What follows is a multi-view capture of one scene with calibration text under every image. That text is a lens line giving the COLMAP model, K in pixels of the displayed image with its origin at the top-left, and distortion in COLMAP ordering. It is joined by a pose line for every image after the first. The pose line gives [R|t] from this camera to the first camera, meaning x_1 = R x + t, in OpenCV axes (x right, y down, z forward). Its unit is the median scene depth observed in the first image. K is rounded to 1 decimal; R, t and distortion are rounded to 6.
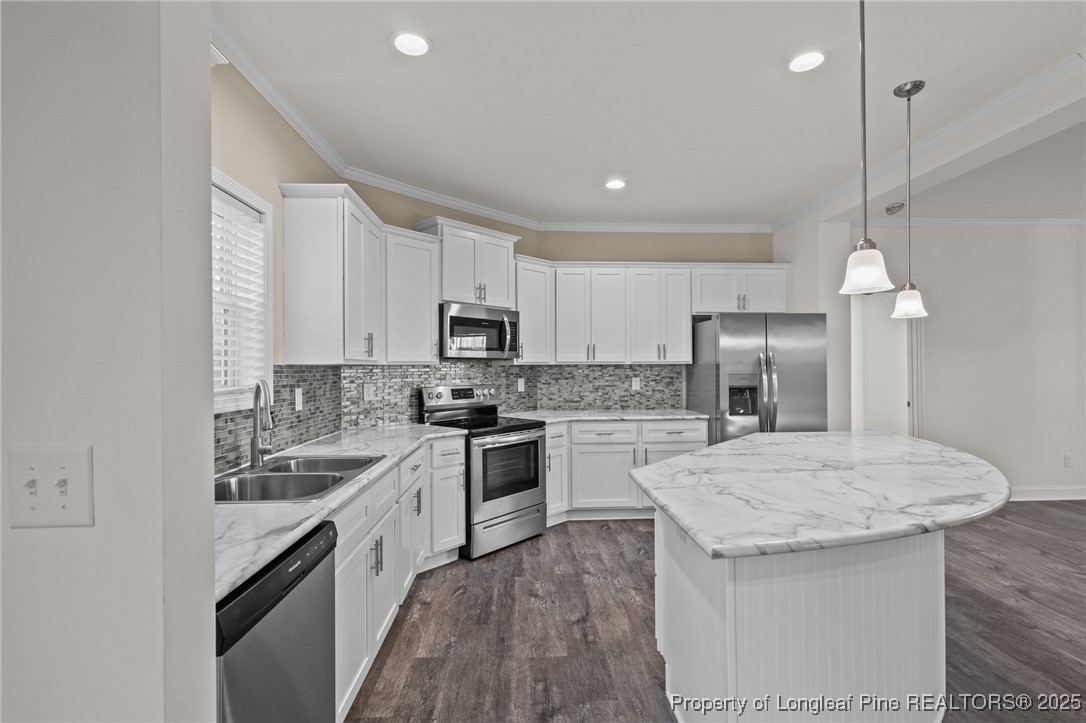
lens RADIAL K [[491.9, 0, 540.6], [0, 491.9, 358.5], [0, 0, 1]] dist [-0.004712, 0.000342]
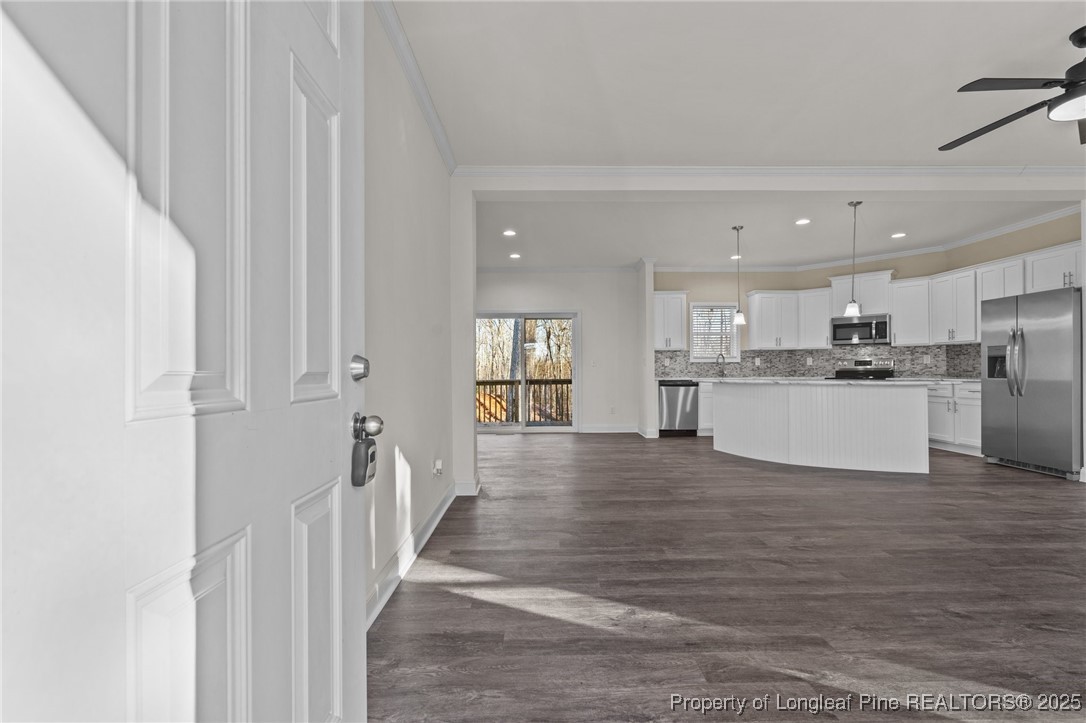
lens RADIAL K [[496.8, 0, 544.8], [0, 496.8, 369.3], [0, 0, 1]] dist [-0.002624, 0.000610]
pose [[-0.023244, 0.003140, -0.999725, 1.838416], [0.020851, 0.999779, 0.002655, 0.068041], [0.999512, -0.020783, -0.023304, -0.163045]]
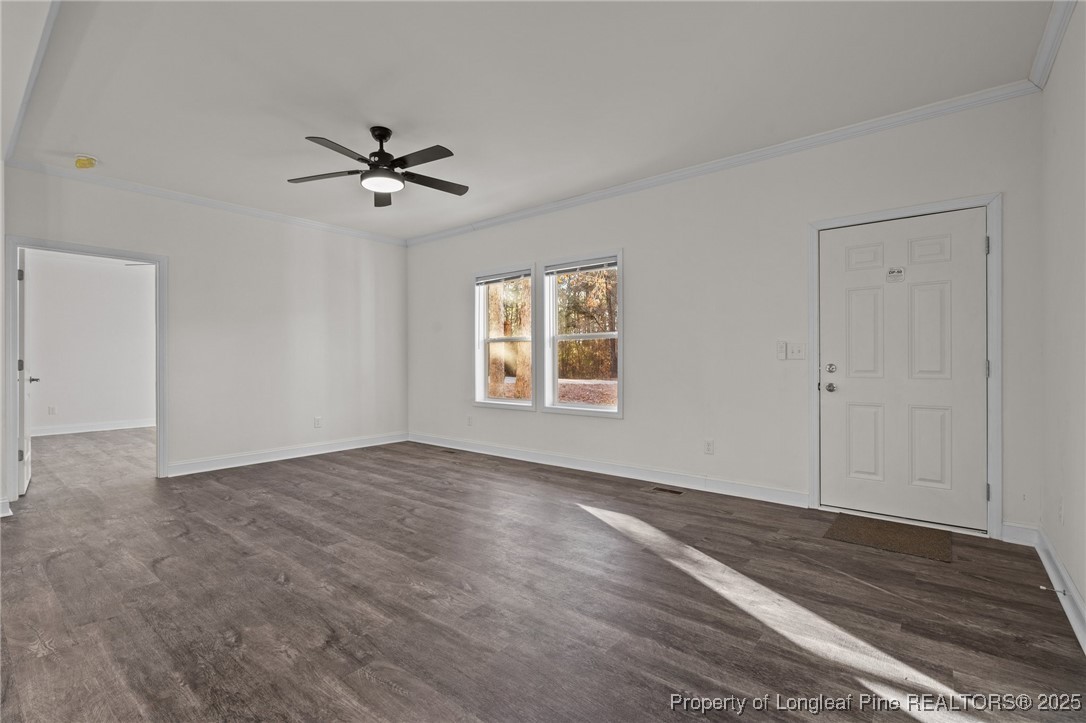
lens RADIAL K [[491.9, 0, 540.6], [0, 491.9, 358.5], [0, 0, 1]] dist [-0.004712, 0.000342]
pose [[0.664874, 0.003422, 0.746948, 0.677640], [-0.010685, 0.999931, 0.004930, 0.051019], [-0.746879, -0.011259, 0.664865, -0.280336]]
